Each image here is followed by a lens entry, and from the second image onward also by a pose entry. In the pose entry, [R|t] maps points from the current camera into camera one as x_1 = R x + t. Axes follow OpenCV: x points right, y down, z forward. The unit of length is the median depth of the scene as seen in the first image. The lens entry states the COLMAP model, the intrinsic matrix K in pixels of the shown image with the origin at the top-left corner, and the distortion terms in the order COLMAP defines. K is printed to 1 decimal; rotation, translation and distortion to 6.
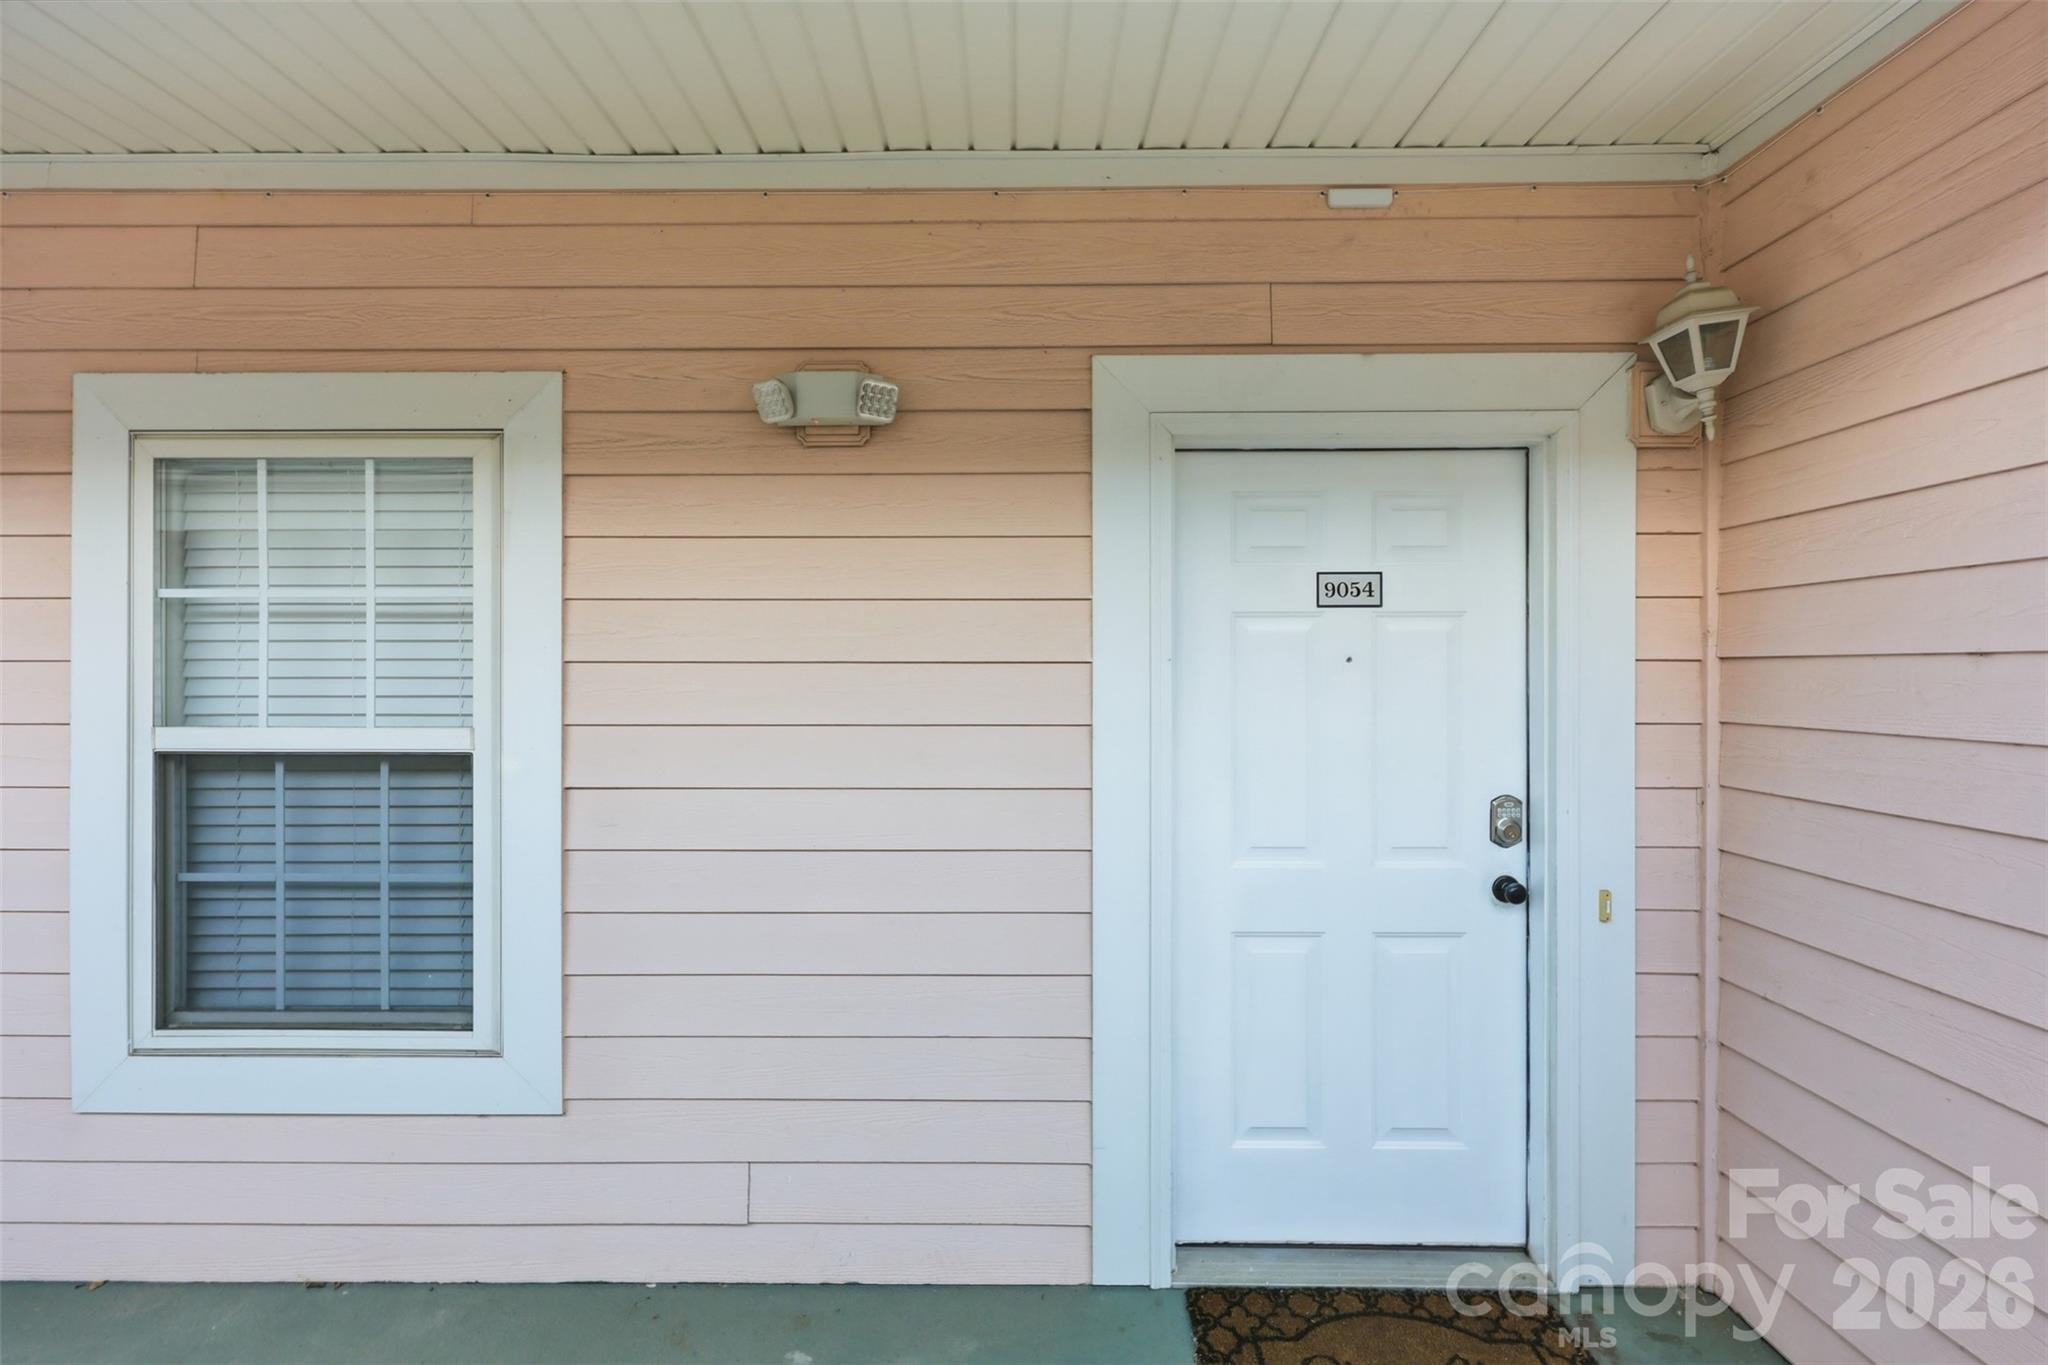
lens RADIAL K [[865.3, 0, 1029.9], [0, 865.3, 671.0], [0, 0, 1]] dist [-0.000070, 0.000008]
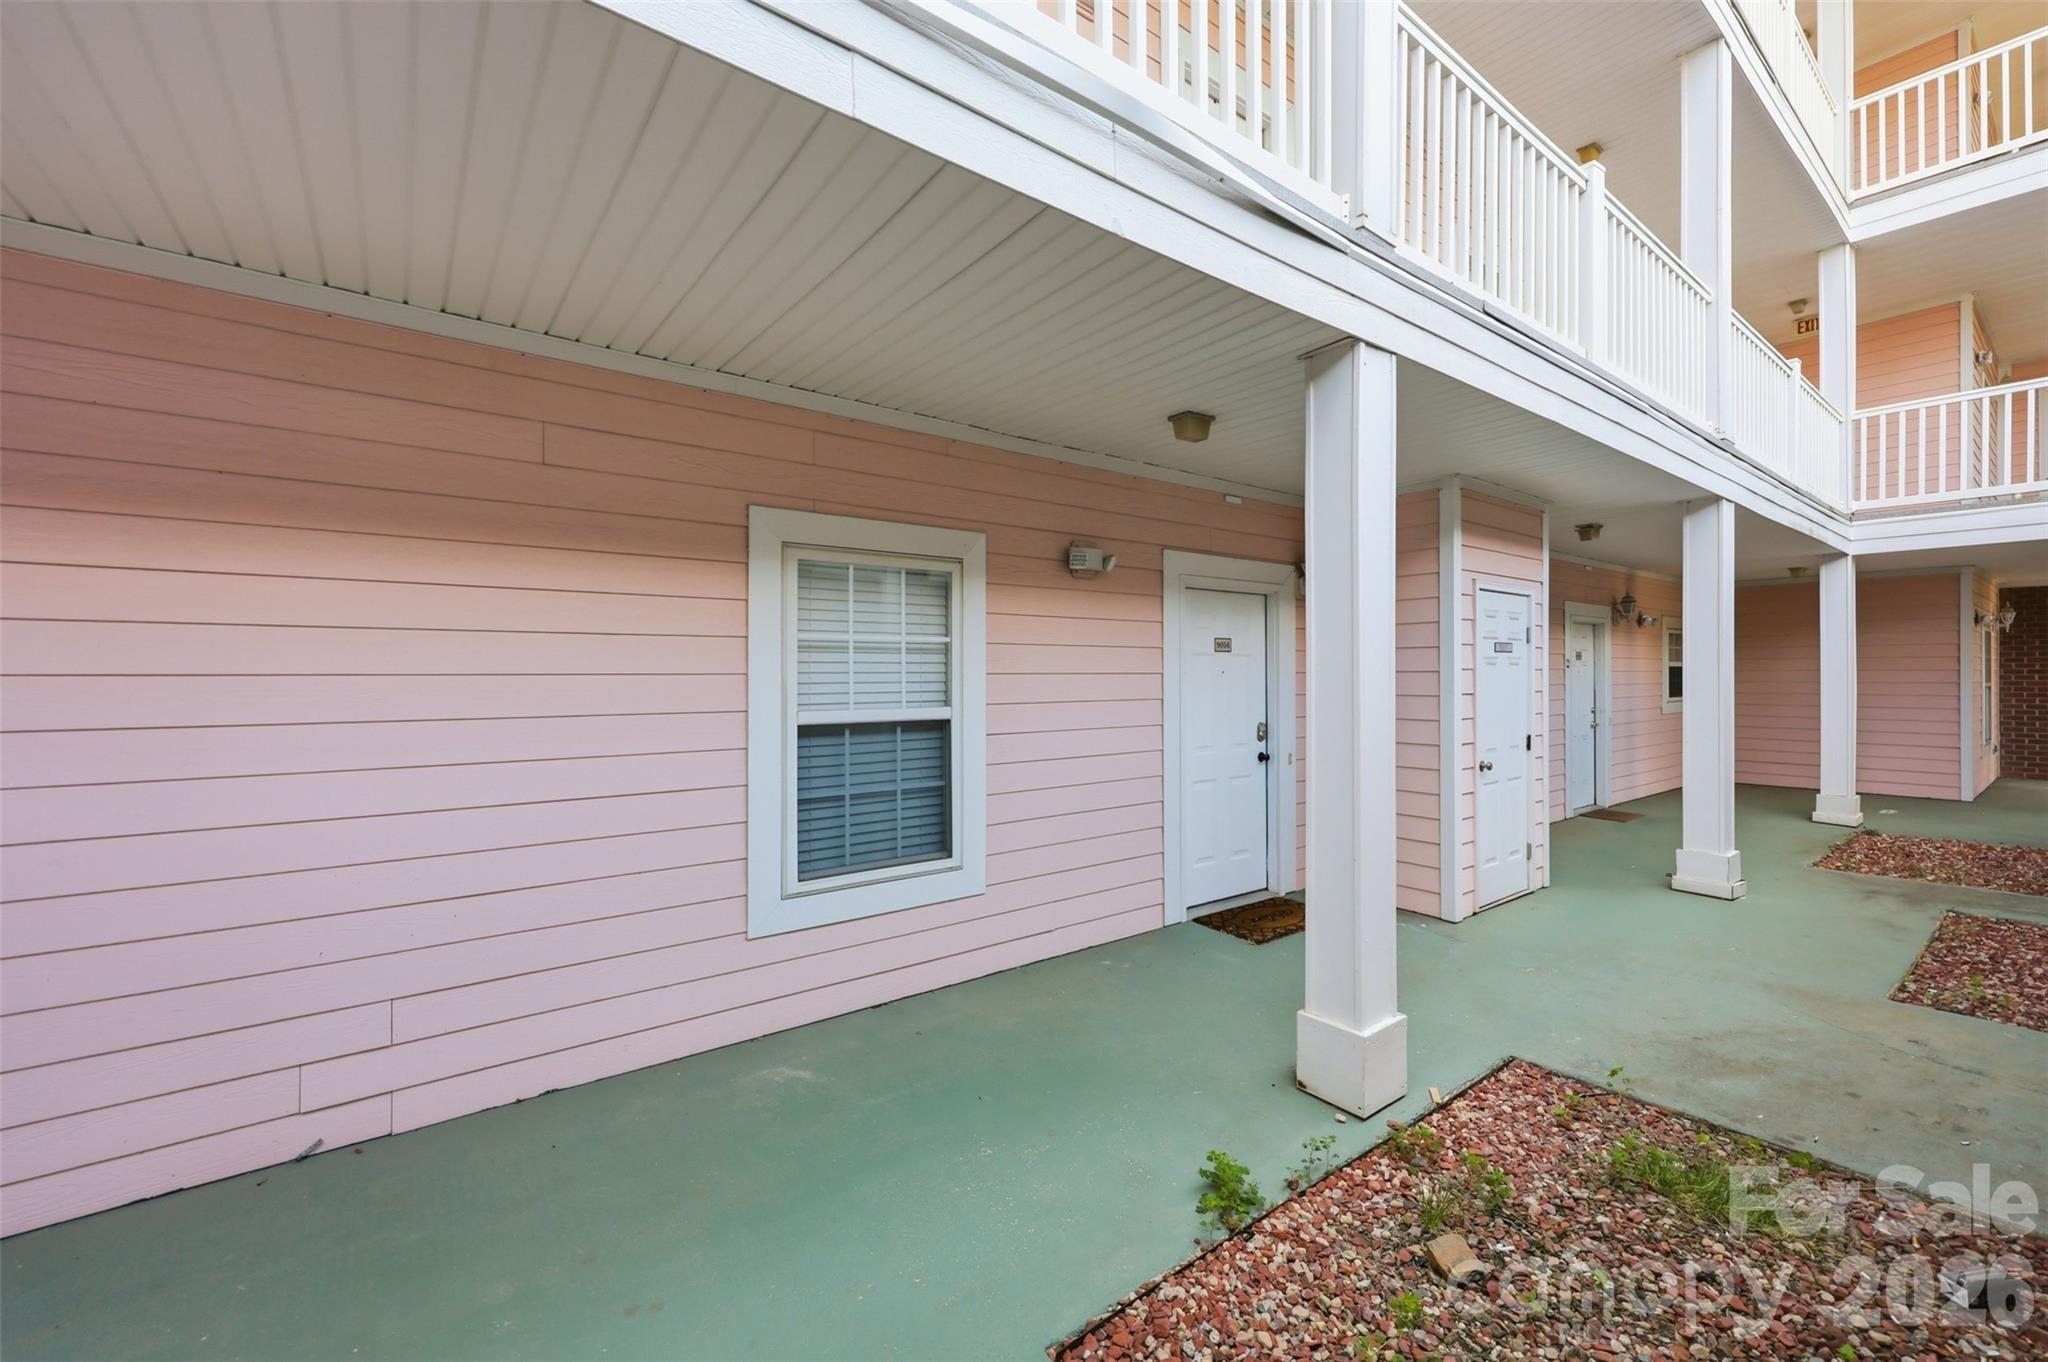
lens RADIAL K [[865.3, 0, 1029.9], [0, 865.3, 669.5], [0, 0, 1]] dist [-0.000070, 0.000008]
pose [[0.780721, 0.001408, 0.624878, -1.751821], [0.002434, 0.999983, -0.005294, -0.009554], [-0.624875, 0.005654, 0.780704, -0.680430]]
